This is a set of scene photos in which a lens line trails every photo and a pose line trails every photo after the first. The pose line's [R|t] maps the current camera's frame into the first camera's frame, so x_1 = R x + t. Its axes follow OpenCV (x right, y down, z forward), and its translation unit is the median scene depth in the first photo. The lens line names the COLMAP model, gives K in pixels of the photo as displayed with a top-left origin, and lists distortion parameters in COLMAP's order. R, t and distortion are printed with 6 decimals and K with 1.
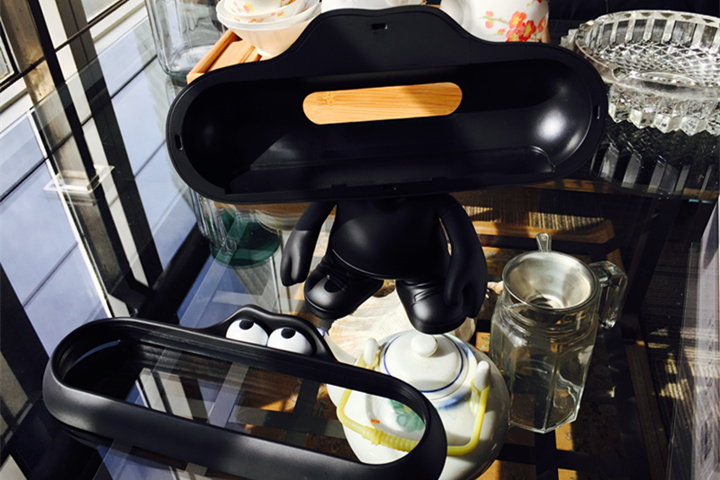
lens RADIAL K [[601.0, 0, 360.6], [0, 601.0, 237.2], [0, 0, 1]] dist [0.011656, 0.012872]
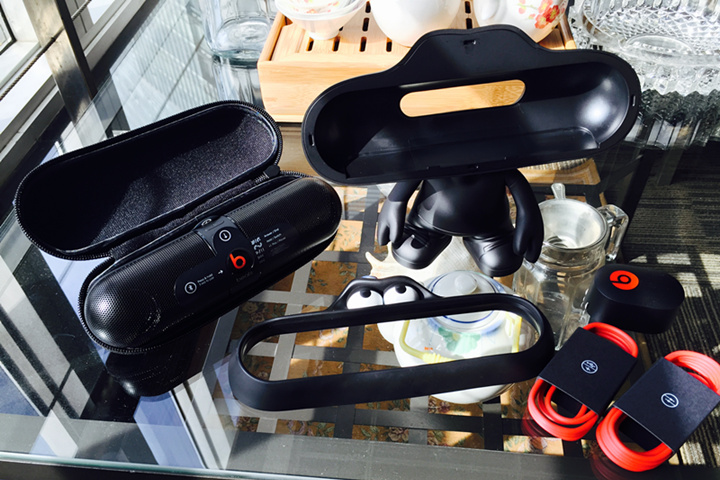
lens RADIAL K [[608.3, 0, 360.0], [0, 608.3, 240.0], [0, 0, 1]] dist [0.013914, -0.006315]
pose [[0.996892, -0.055276, 0.056140, -0.153222], [0.049102, 0.993157, 0.105967, -0.042986], [-0.061613, -0.102881, 0.992784, -0.159620]]
